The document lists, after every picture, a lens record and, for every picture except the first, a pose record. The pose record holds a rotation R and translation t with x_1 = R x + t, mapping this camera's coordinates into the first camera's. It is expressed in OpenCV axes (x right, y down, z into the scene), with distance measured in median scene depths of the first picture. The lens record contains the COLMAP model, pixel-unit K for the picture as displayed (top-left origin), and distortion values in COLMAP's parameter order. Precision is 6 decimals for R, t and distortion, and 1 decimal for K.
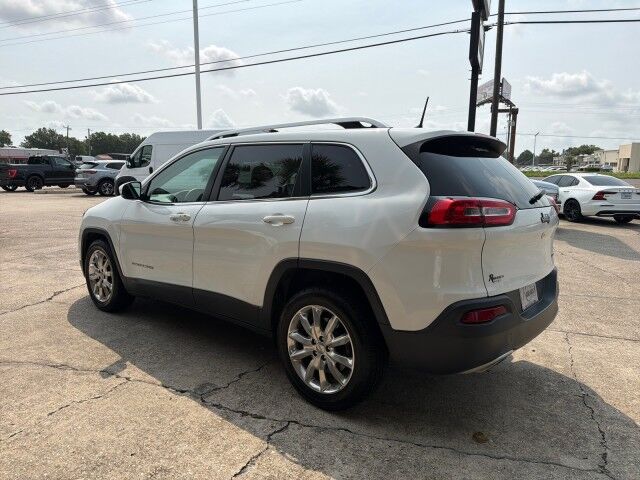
lens RADIAL K [[449.9, 0, 315.2], [0, 449.9, 239.8], [0, 0, 1]] dist [0.034193, -0.043595]
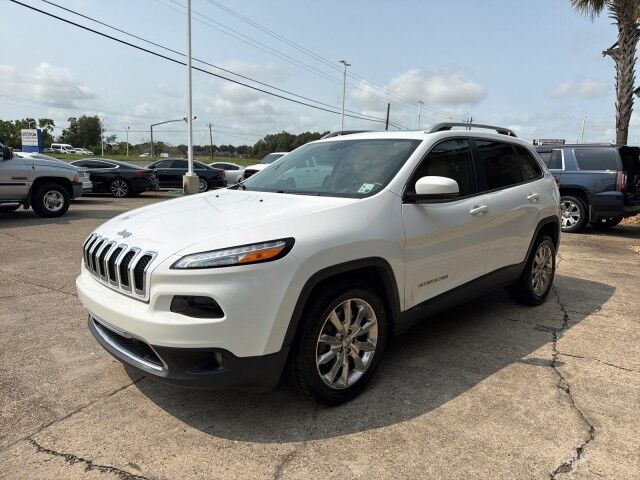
lens RADIAL K [[449.9, 0, 325.1], [0, 449.9, 241.2], [0, 0, 1]] dist [0.034193, -0.043595]
pose [[0.084689, -0.175737, 0.980788, -1.622981], [0.121240, 0.978828, 0.164917, -0.232947], [-0.989004, 0.104944, 0.104202, 1.528998]]
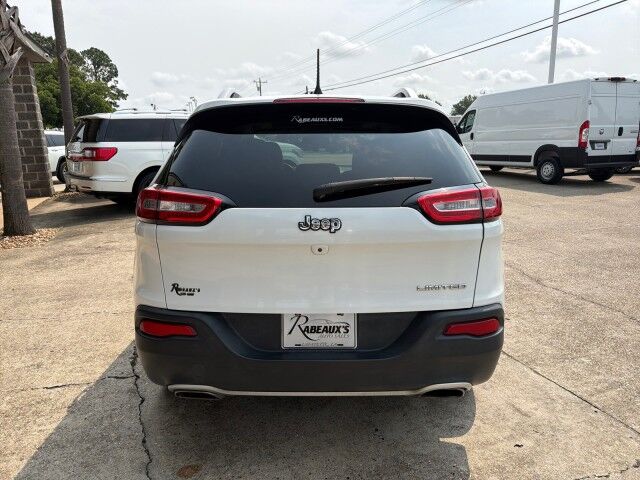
lens RADIAL K [[449.9, 0, 317.4], [0, 449.9, 239.5], [0, 0, 1]] dist [0.034193, -0.043595]
pose [[0.656917, 0.142481, -0.740378, 0.935441], [-0.084095, 0.989701, 0.115846, -0.096804], [0.749259, -0.013839, 0.662133, 0.534270]]
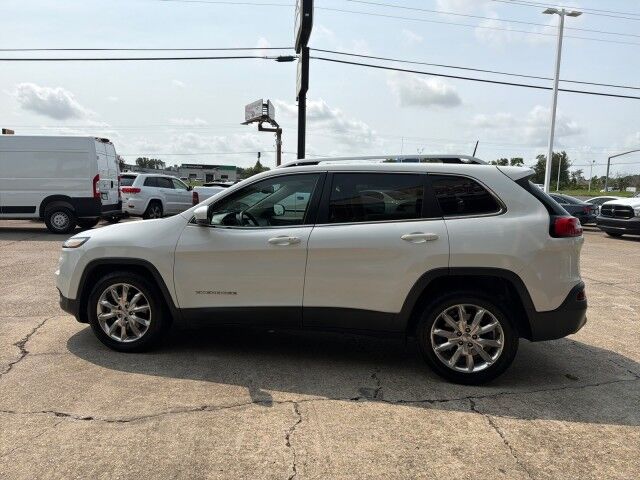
lens RADIAL K [[449.9, 0, 320.5], [0, 449.9, 244.8], [0, 0, 1]] dist [0.034193, -0.043595]
pose [[0.869786, -0.056384, 0.490197, -0.901906], [0.064464, 0.997920, 0.000403, -0.042802], [-0.489200, 0.031250, 0.871612, 0.083781]]
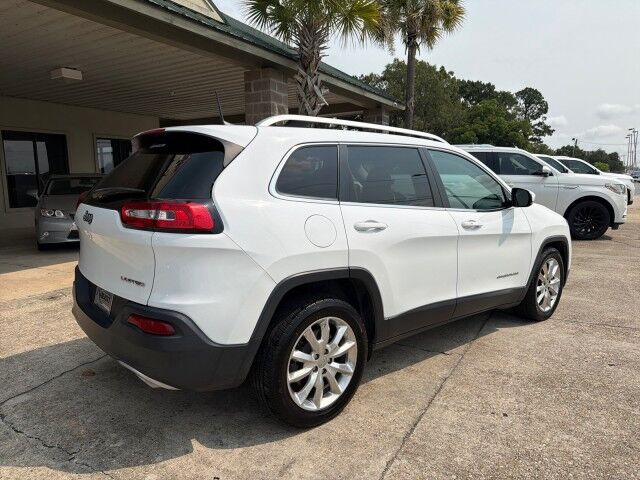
lens RADIAL K [[449.9, 0, 320.4], [0, 449.9, 239.5], [0, 0, 1]] dist [0.034193, -0.043595]
pose [[-0.148955, 0.122682, -0.981204, 1.290042], [-0.143585, 0.979074, 0.144213, -0.197521], [0.978364, 0.162368, -0.128223, 1.510226]]
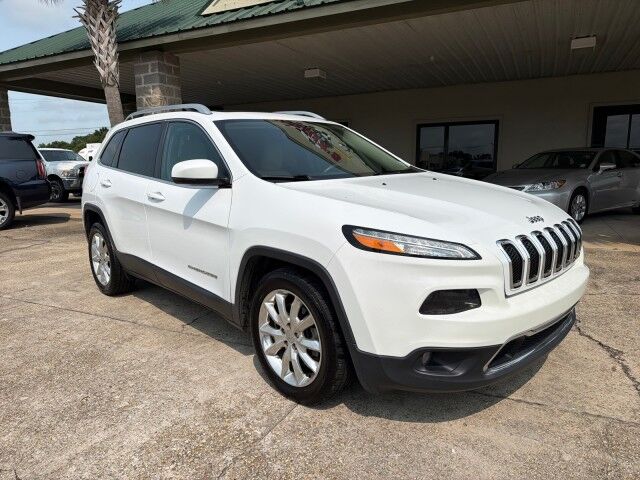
lens RADIAL K [[449.9, 0, 316.5], [0, 449.9, 240.5], [0, 0, 1]] dist [0.034193, -0.043595]
pose [[-0.994905, -0.014490, 0.099770, -0.459925], [0.017651, 0.949298, 0.313882, -0.372852], [-0.099260, 0.314044, -0.944205, 2.835451]]
